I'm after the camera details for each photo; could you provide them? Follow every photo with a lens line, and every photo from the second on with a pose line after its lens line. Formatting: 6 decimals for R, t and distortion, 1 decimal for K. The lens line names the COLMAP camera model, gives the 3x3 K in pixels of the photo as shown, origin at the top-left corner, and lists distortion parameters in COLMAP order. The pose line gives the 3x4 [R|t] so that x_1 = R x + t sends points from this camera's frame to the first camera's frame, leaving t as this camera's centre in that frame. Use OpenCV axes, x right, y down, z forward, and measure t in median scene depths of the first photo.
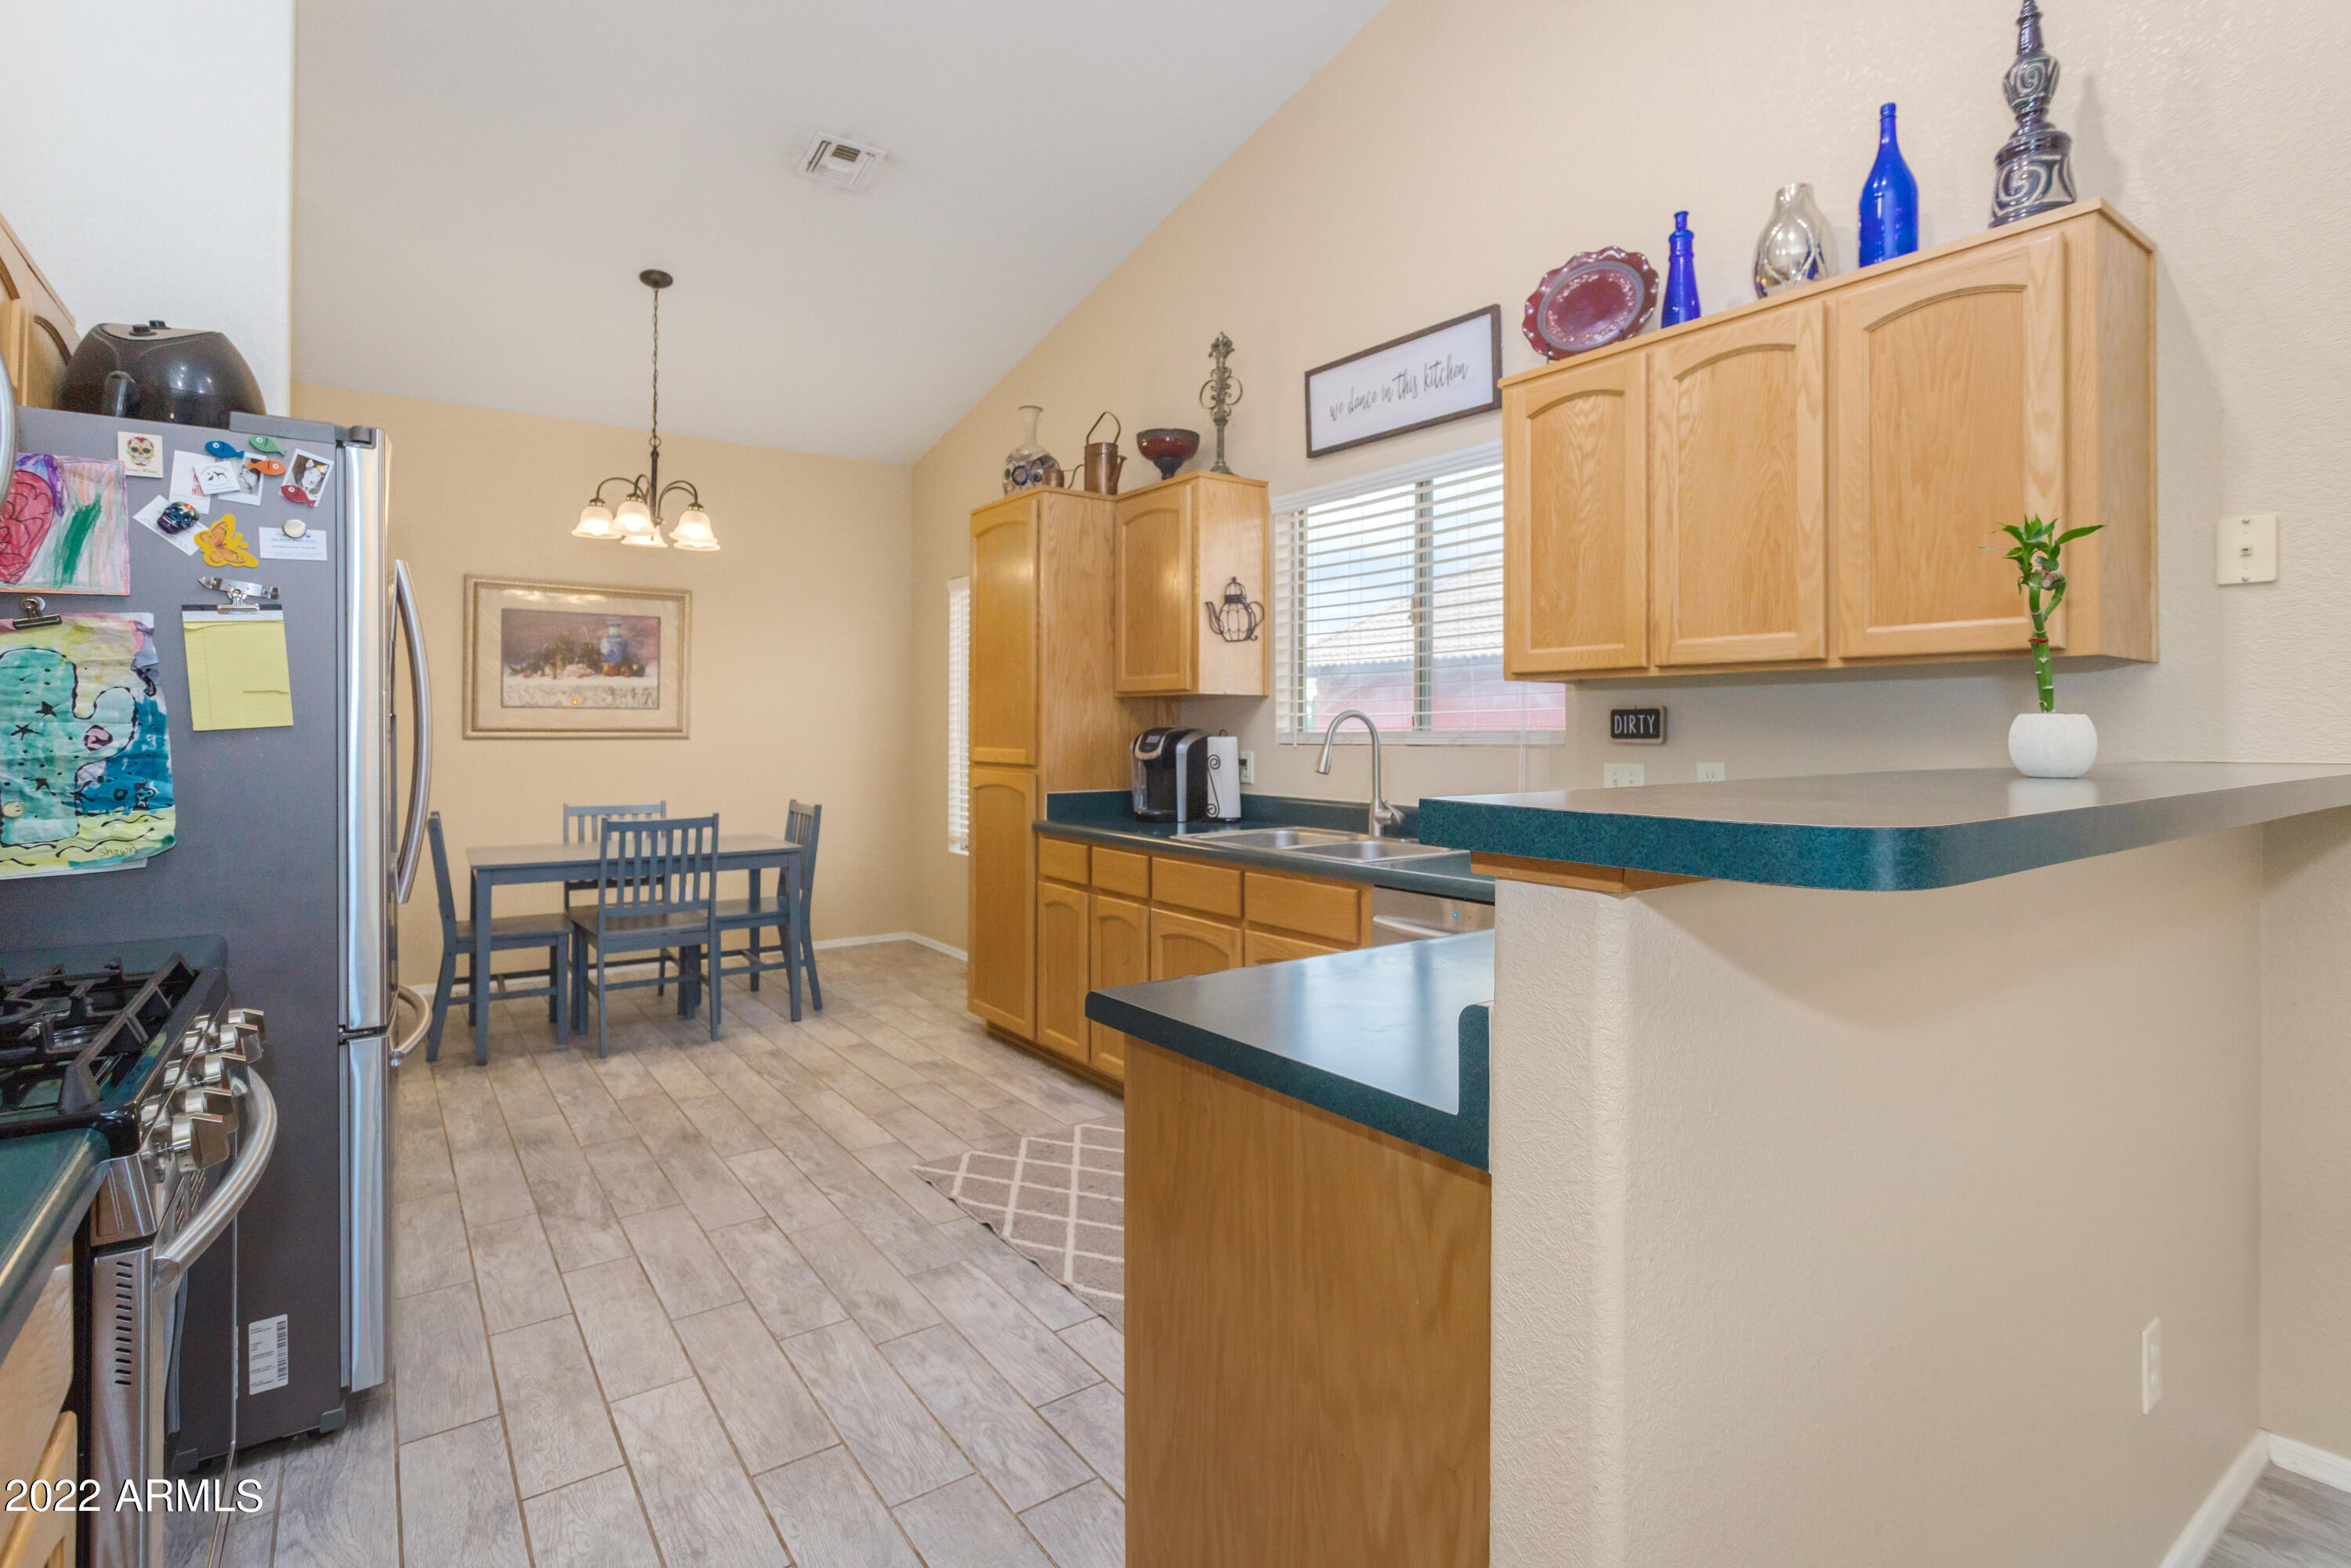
lens RADIAL K [[1139.4, 0, 1184.7], [0, 1139.4, 721.4], [0, 0, 1]] dist [-0.016258, 0.000557]
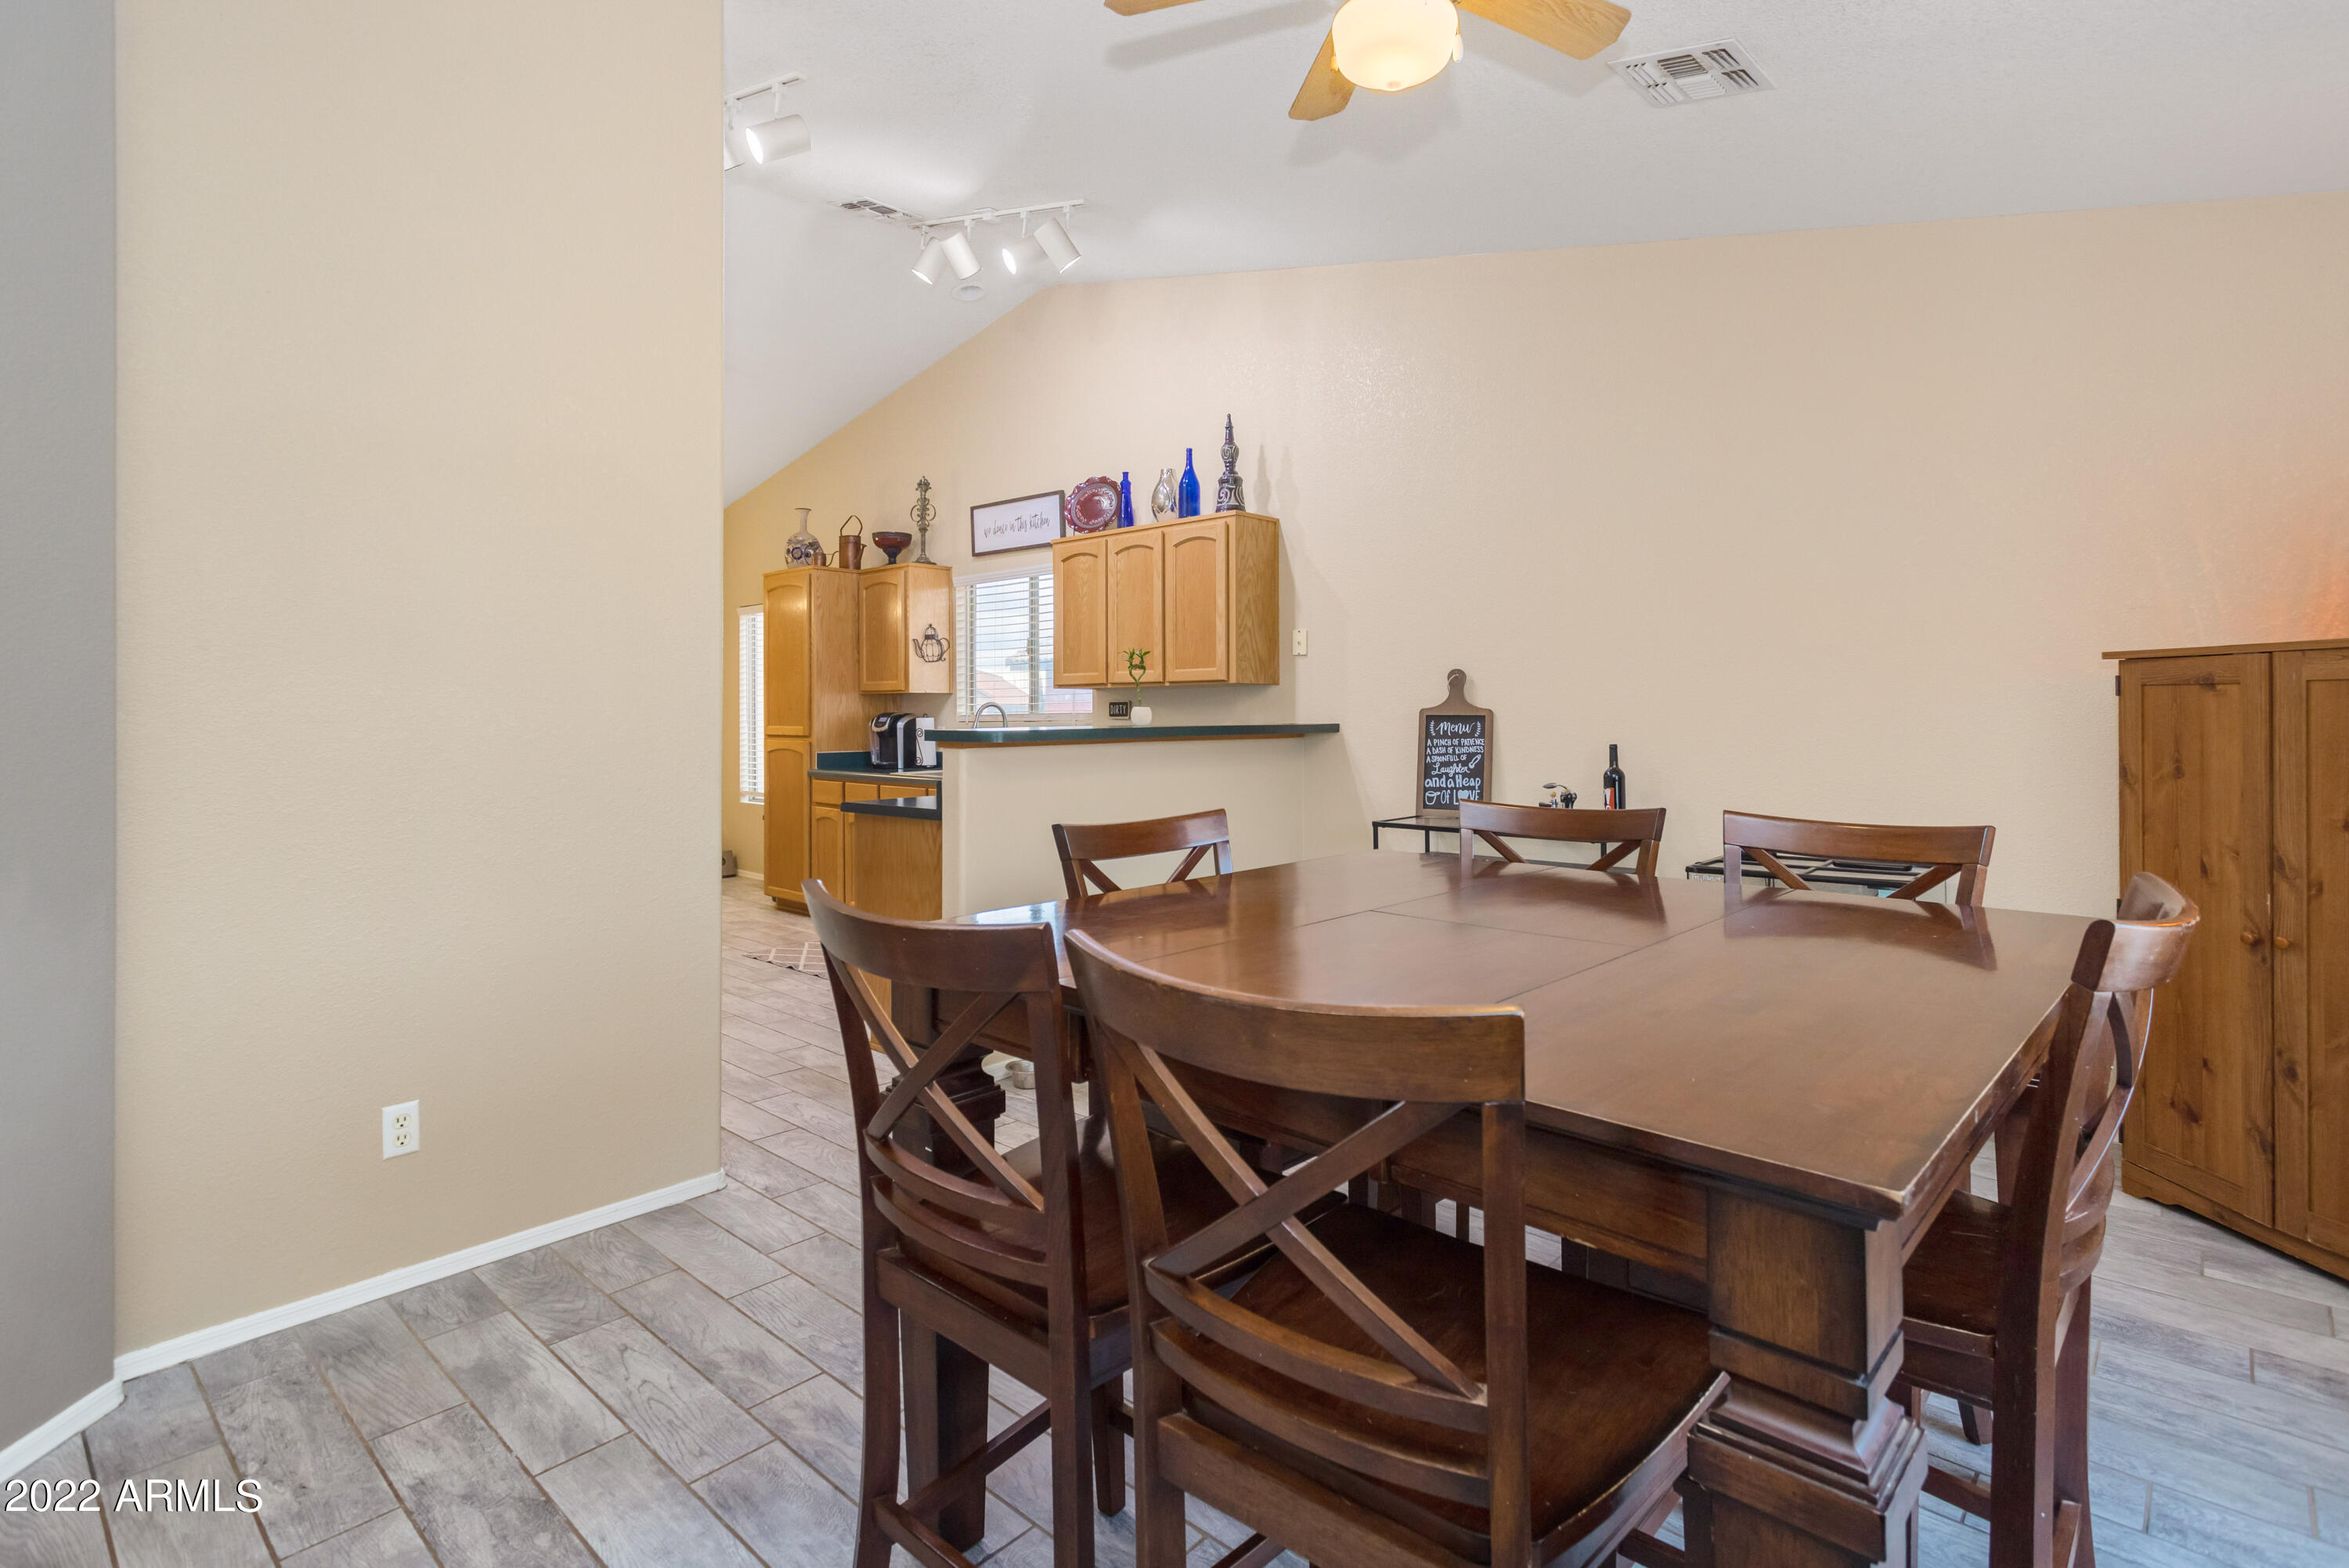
lens RADIAL K [[1138.3, 0, 1183.7], [0, 1138.3, 721.5], [0, 0, 1]] dist [-0.016258, 0.000557]
pose [[0.978988, -0.006140, 0.203824, 0.064538], [0.003529, 0.999907, 0.013170, -0.001967], [-0.203886, -0.012174, 0.978919, -0.725663]]
